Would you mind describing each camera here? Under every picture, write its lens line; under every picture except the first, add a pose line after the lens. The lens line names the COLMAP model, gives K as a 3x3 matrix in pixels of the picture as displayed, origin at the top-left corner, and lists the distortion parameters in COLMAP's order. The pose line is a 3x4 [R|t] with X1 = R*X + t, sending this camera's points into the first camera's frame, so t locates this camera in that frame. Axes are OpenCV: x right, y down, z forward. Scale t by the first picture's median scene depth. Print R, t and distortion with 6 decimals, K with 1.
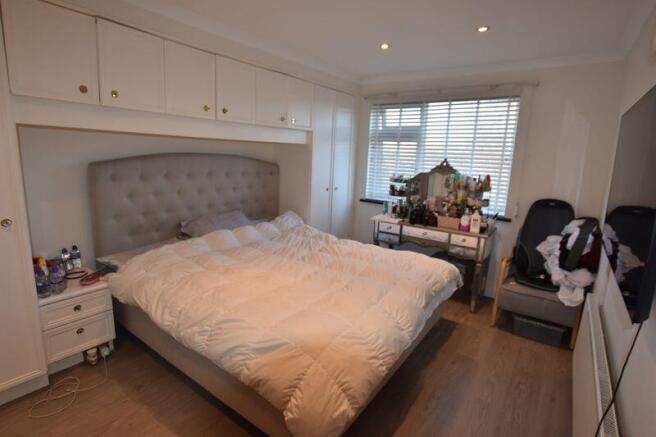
lens RADIAL K [[330.0, 0, 330.7], [0, 330.0, 216.3], [0, 0, 1]] dist [-0.029823, 0.005770]
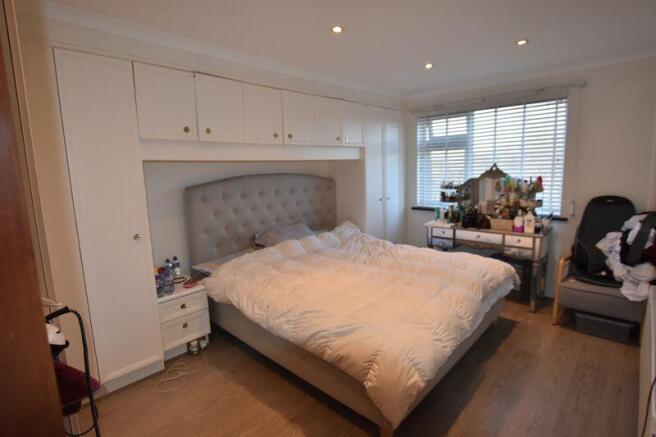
lens RADIAL K [[330.0, 0, 328.9], [0, 330.0, 216.0], [0, 0, 1]] dist [-0.029823, 0.005770]
pose [[0.988097, -0.049973, -0.145486, -0.034111], [0.043871, 0.998030, -0.044855, 0.018883], [0.147441, 0.037939, 0.988343, -0.124357]]
